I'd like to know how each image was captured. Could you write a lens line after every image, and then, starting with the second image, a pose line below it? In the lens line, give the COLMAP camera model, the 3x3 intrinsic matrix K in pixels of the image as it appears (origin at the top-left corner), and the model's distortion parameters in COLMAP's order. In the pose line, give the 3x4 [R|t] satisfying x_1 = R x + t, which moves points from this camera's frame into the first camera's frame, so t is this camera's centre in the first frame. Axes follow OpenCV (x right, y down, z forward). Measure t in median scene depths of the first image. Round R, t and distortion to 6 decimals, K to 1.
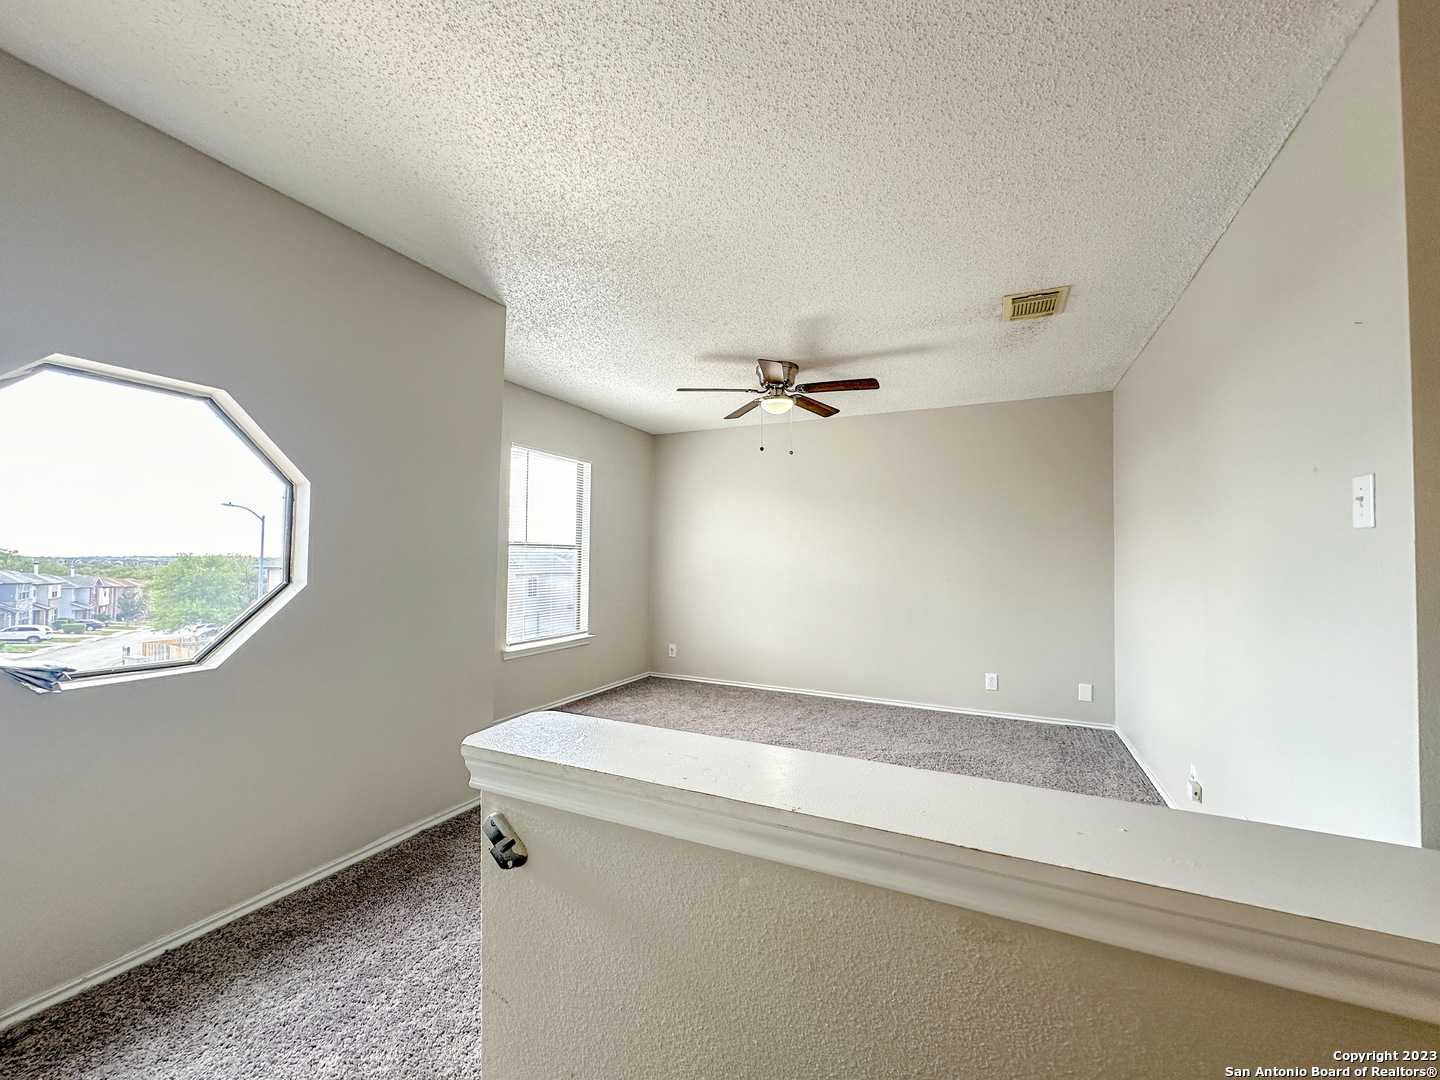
lens RADIAL K [[574.7, 0, 718.1], [0, 574.7, 539.3], [0, 0, 1]] dist [-0.000229, 0.000433]
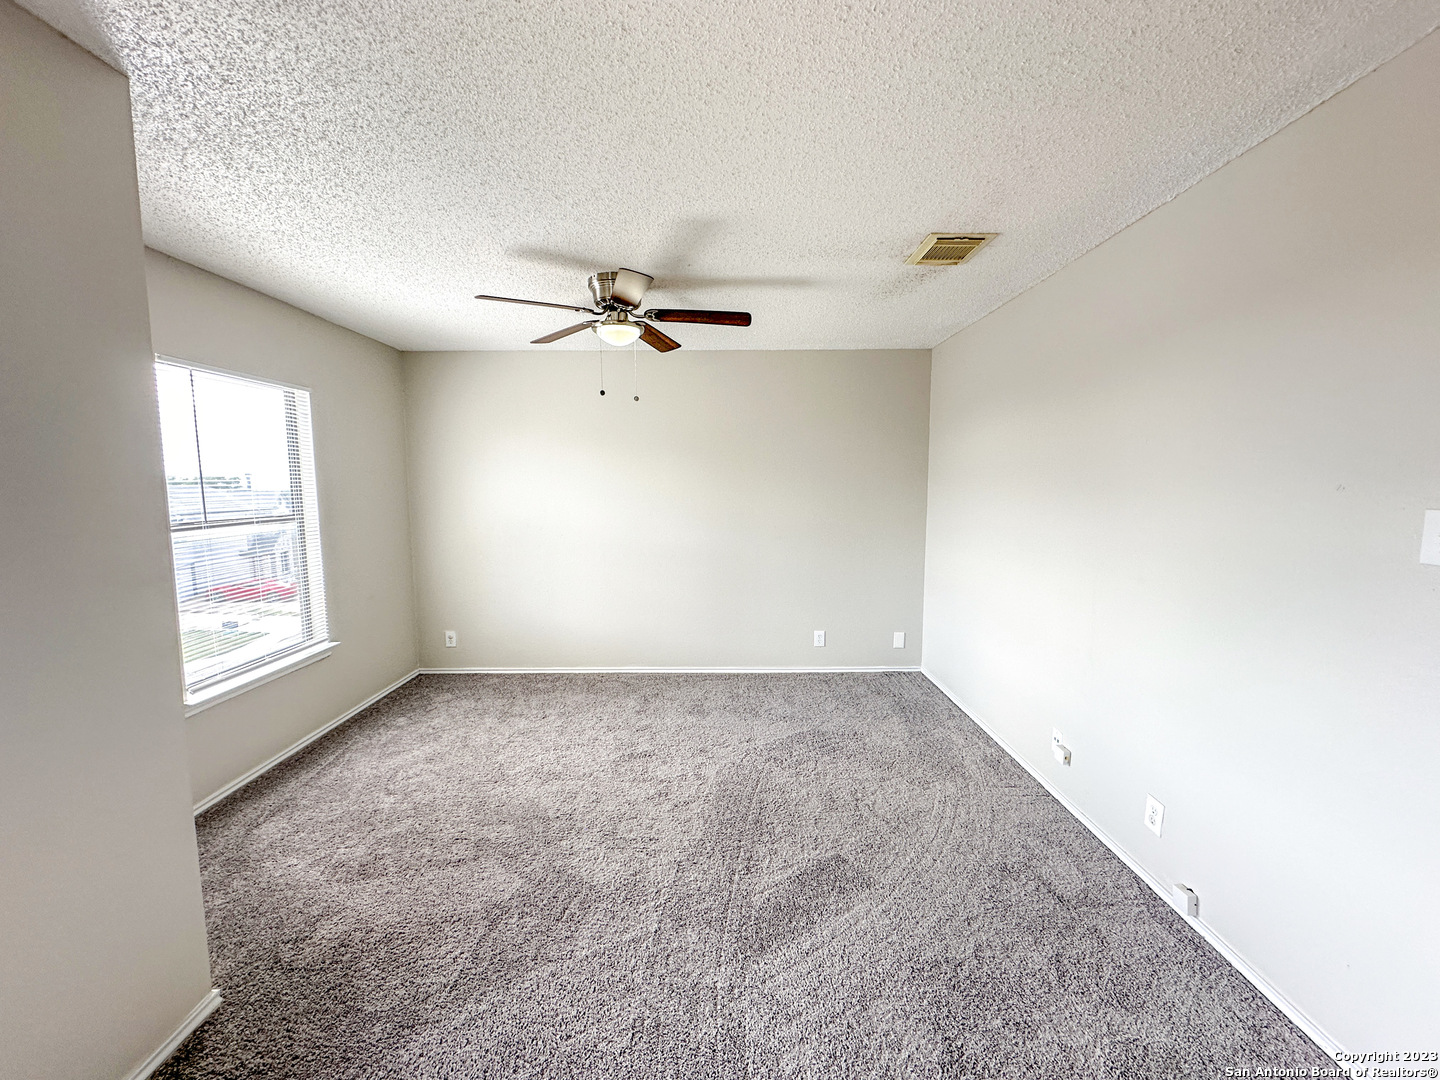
lens RADIAL K [[572.7, 0, 718.5], [0, 572.7, 539.7], [0, 0, 1]] dist [0.000223, 0.000221]
pose [[0.900289, -0.060295, 0.431097, -0.118072], [0.001584, 0.990807, 0.135271, -0.066987], [-0.435291, -0.121100, 0.892108, 0.239380]]
